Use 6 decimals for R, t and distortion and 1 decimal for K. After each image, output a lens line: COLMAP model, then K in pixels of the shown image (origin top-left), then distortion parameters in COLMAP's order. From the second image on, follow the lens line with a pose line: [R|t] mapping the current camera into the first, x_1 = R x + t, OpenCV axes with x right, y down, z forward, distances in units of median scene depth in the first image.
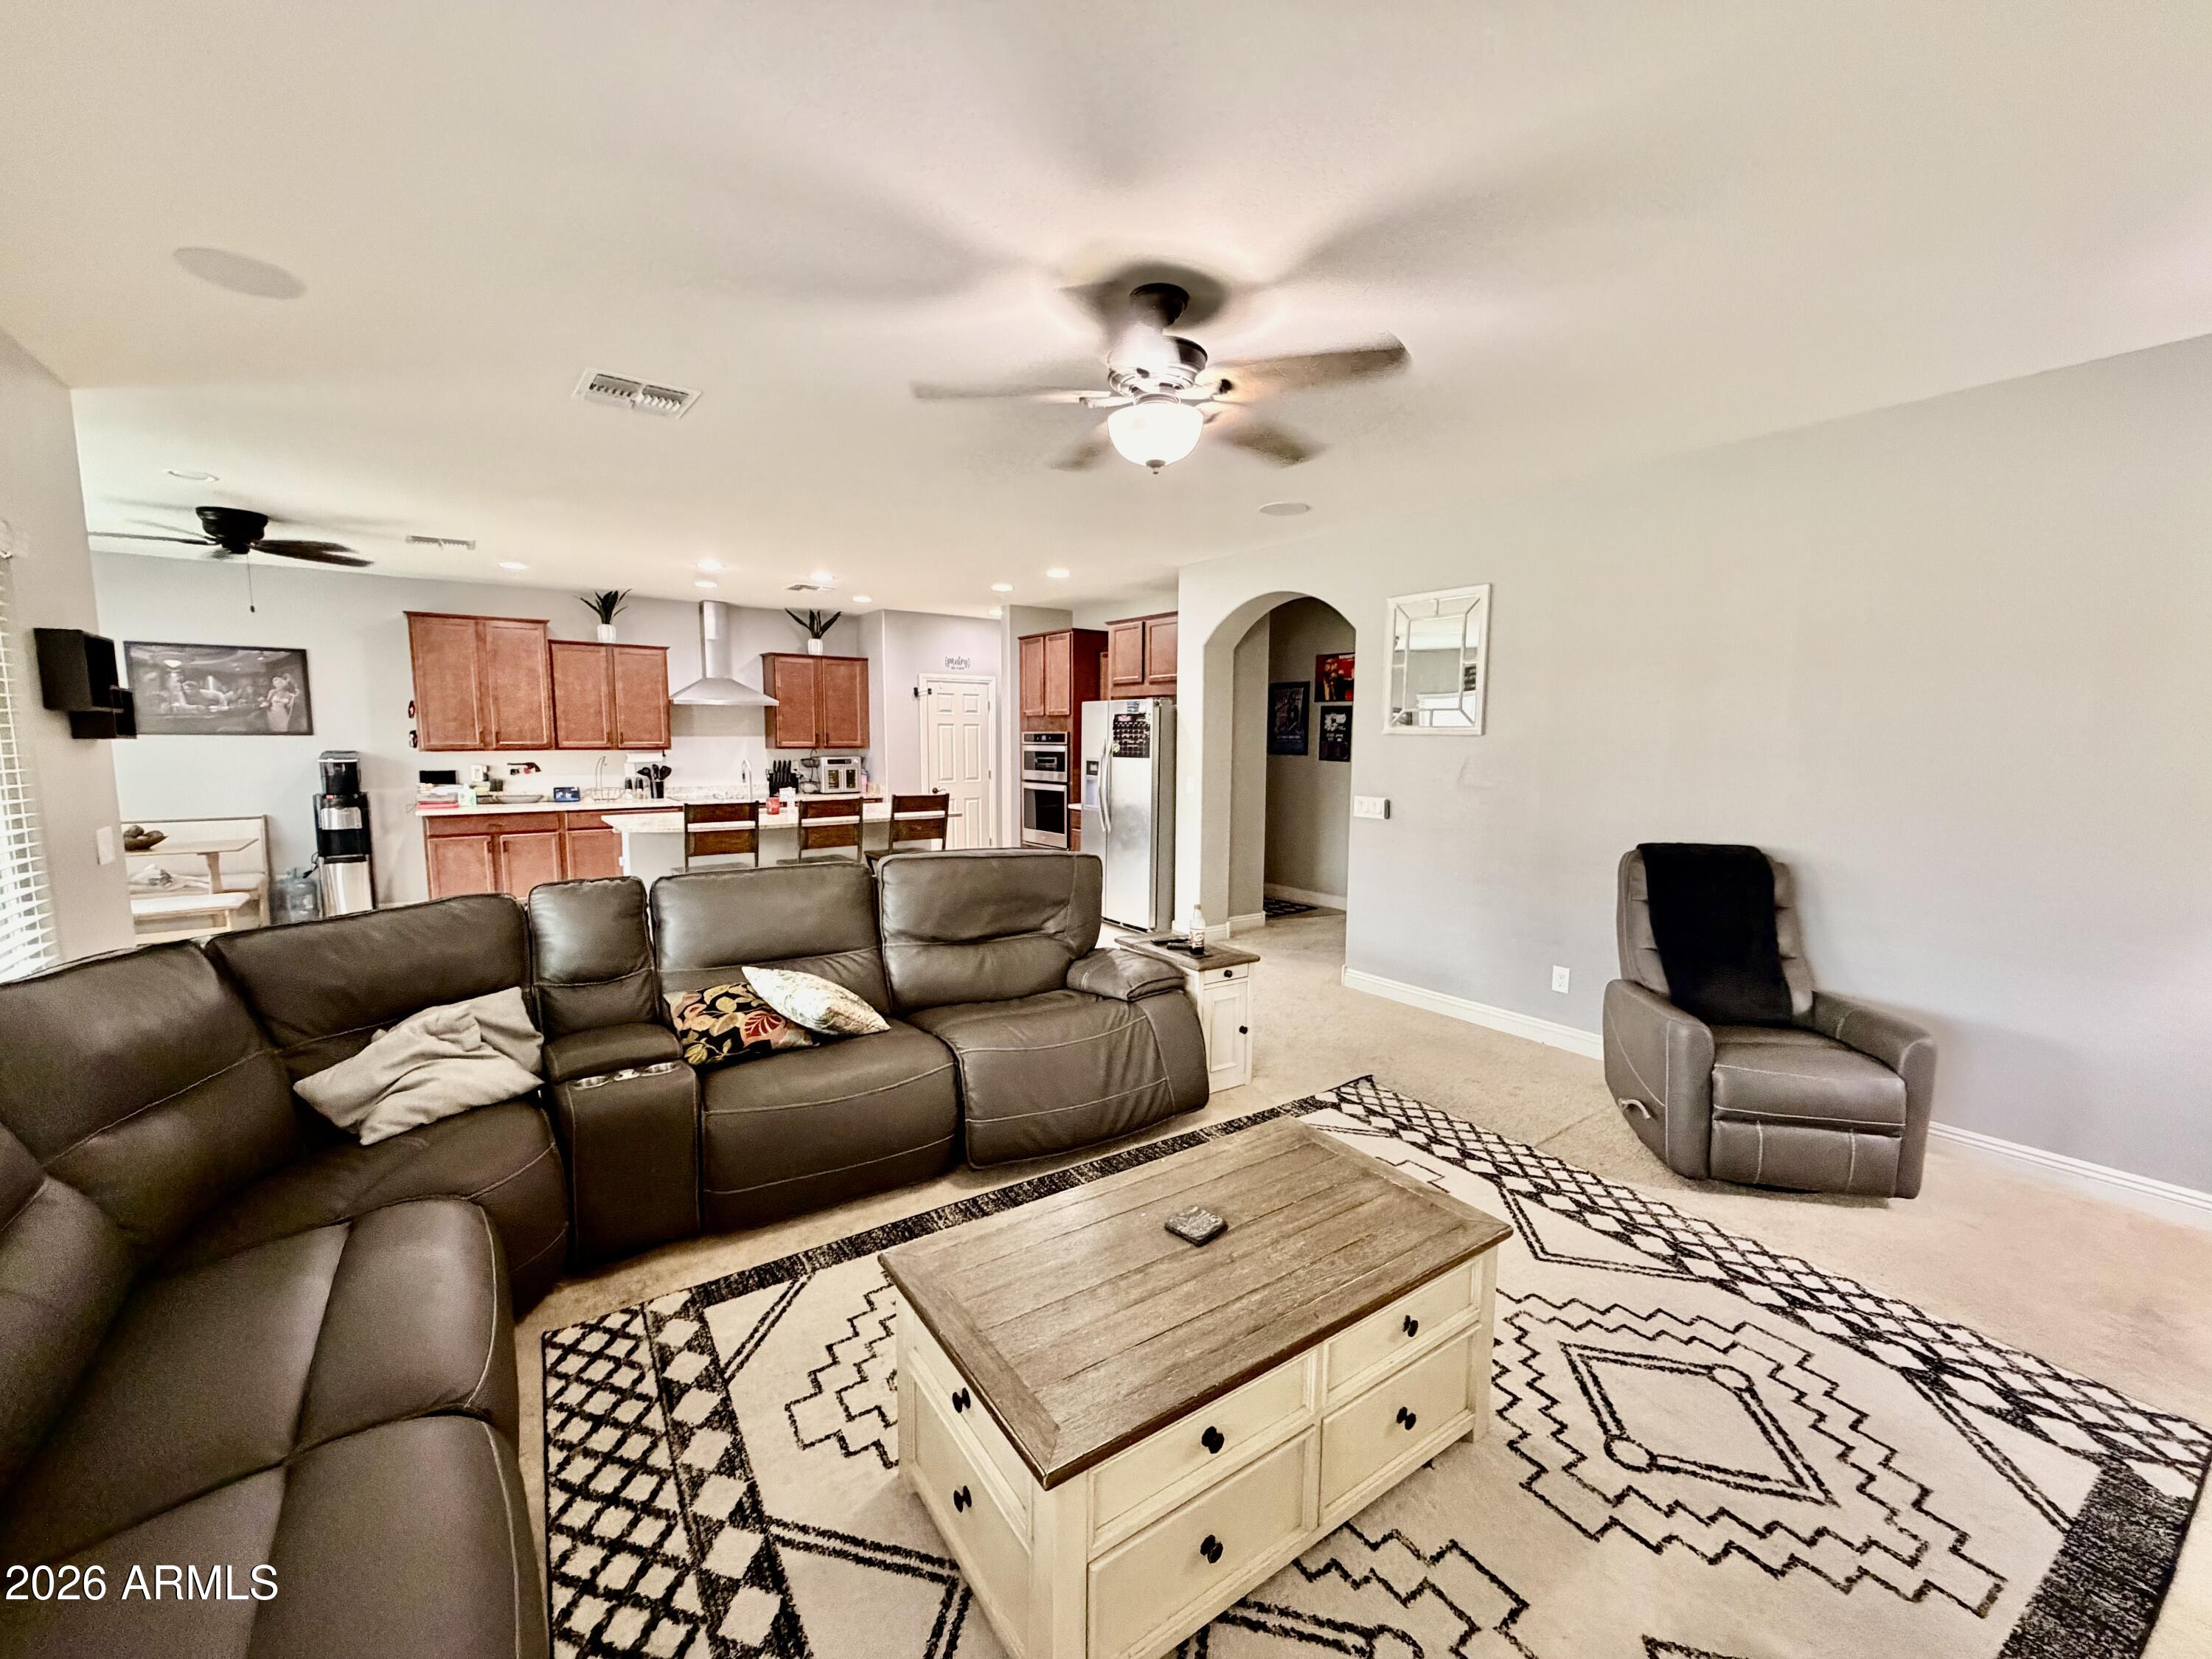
lens RADIAL K [[881.6, 0, 1100.3], [0, 881.6, 831.9], [0, 0, 1]] dist [0.000295, -0.000004]
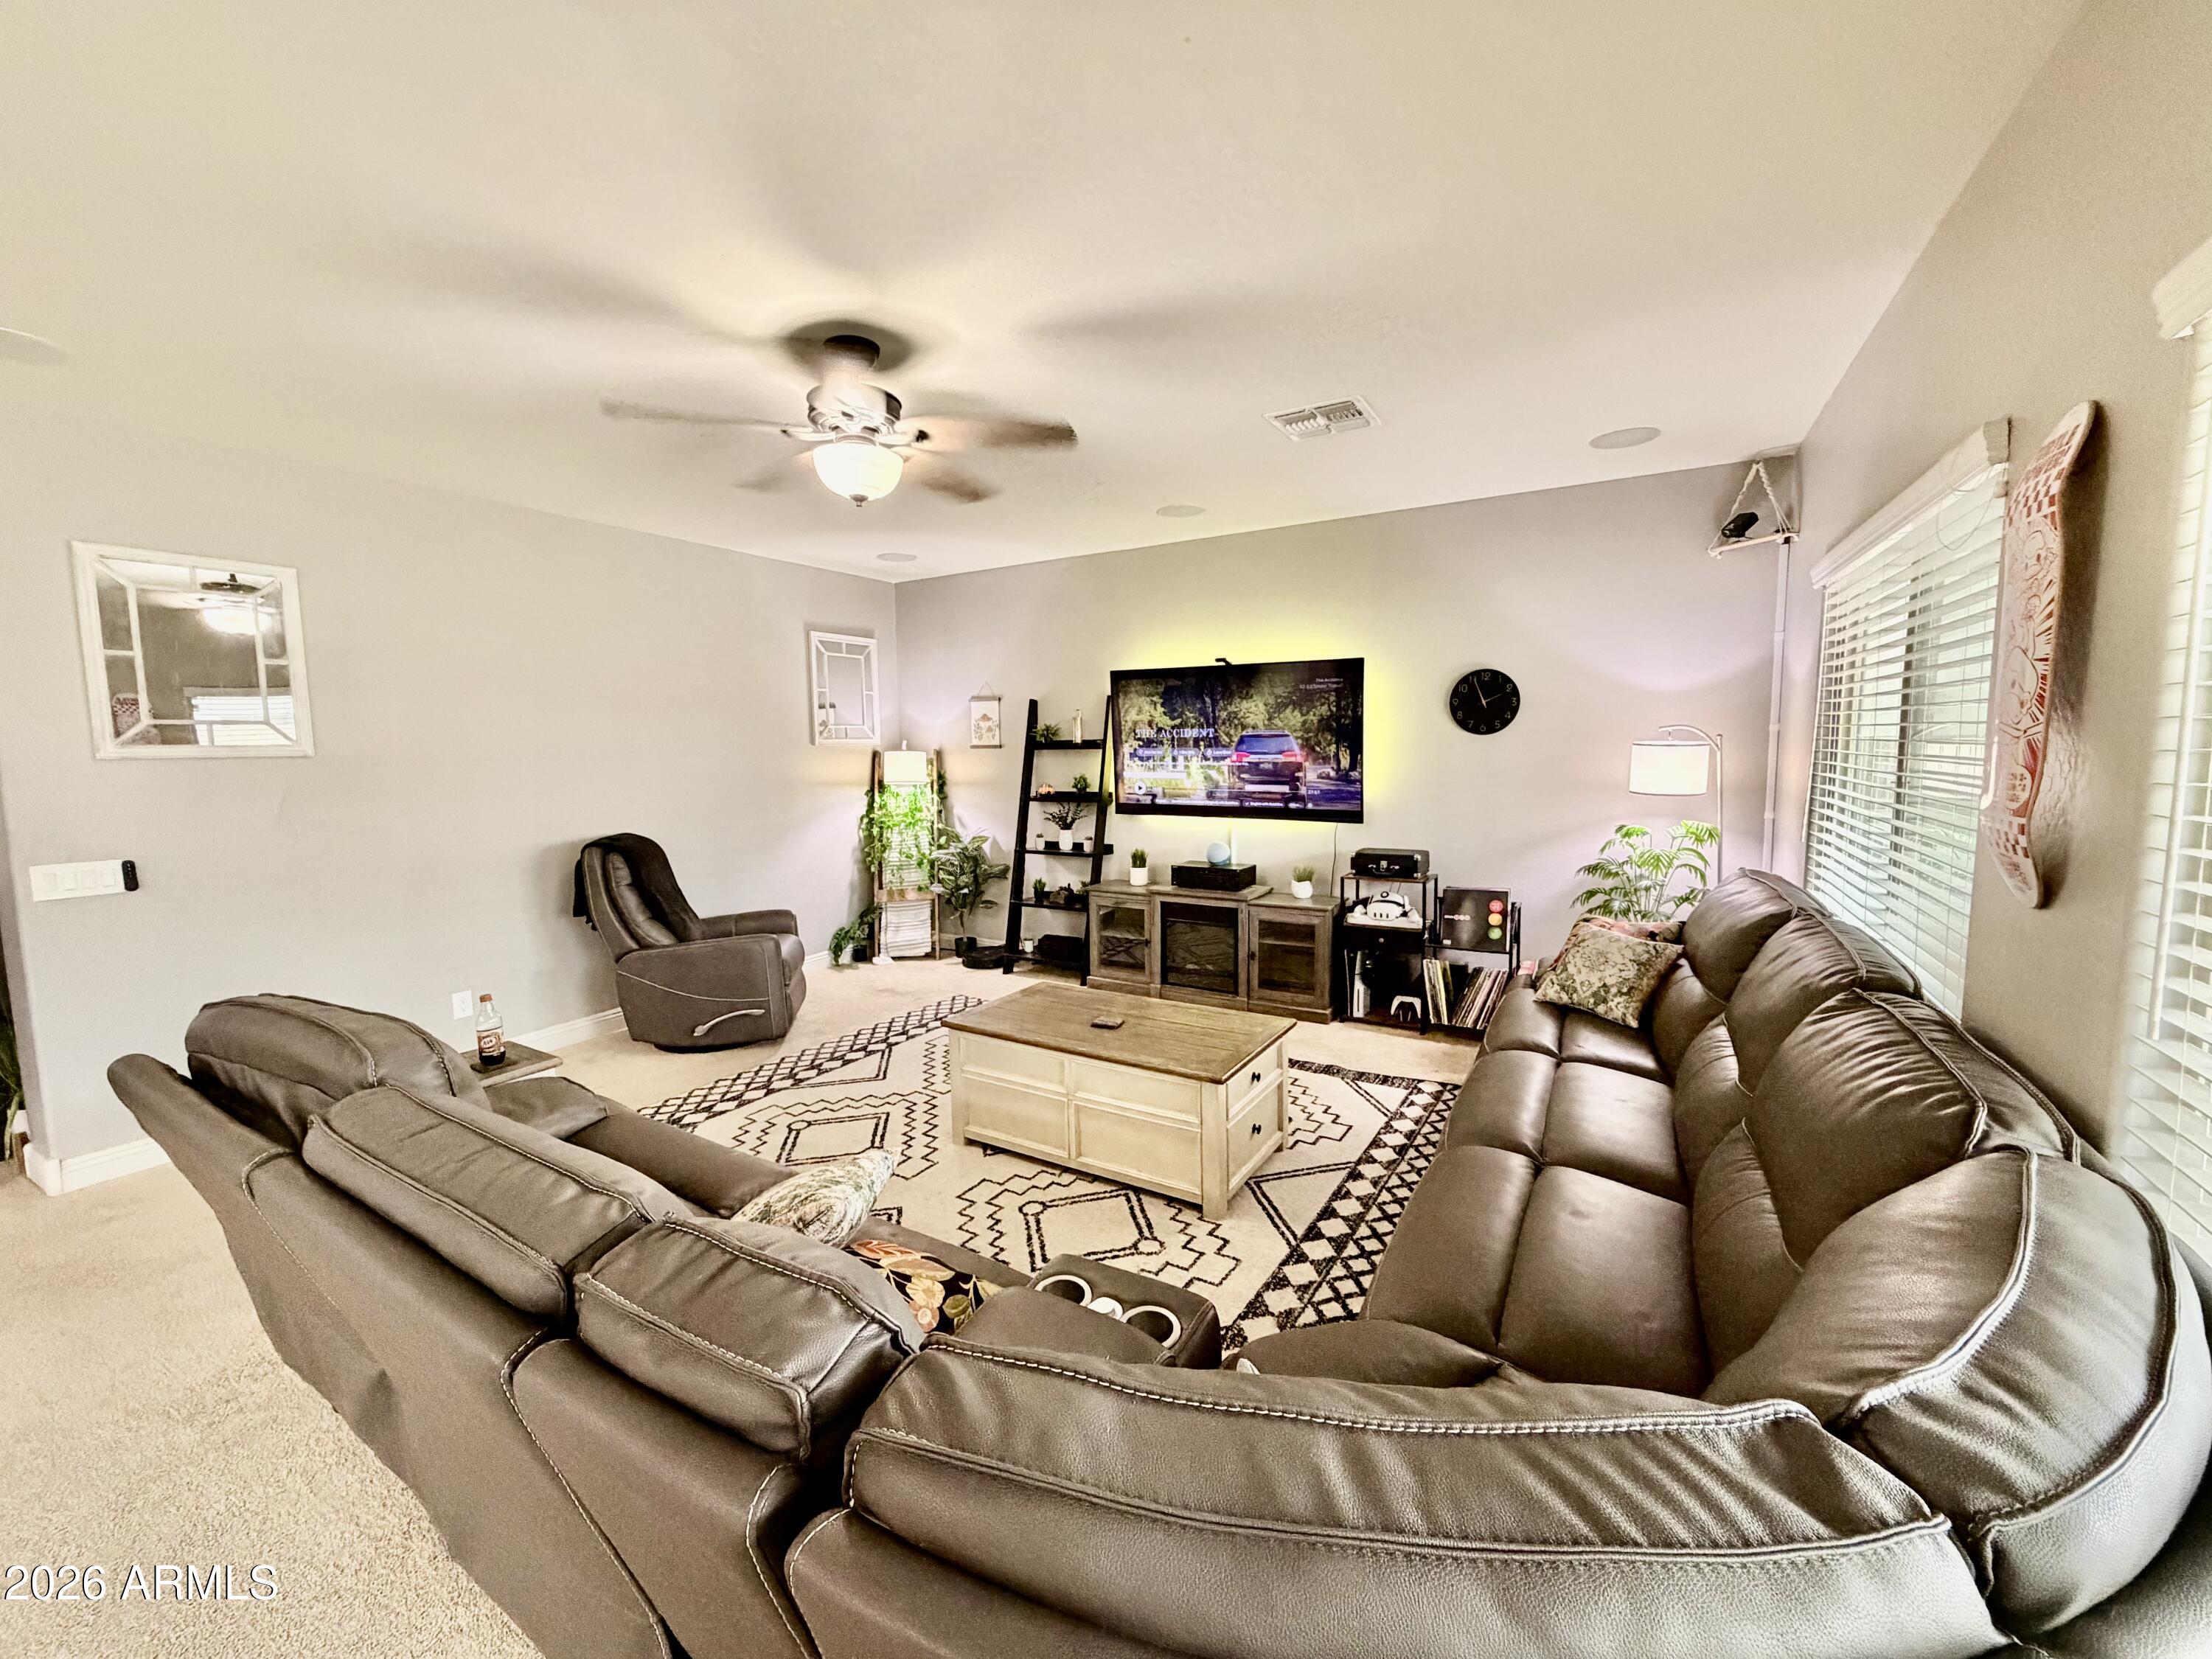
lens RADIAL K [[881.6, 0, 1100.9], [0, 881.6, 827.9], [0, 0, 1]] dist [0.000295, -0.000004]
pose [[-0.396738, -0.085872, 0.913907, -0.418216], [0.117305, 0.982708, 0.143260, -0.053786], [-0.910406, 0.164043, -0.379804, 0.464558]]
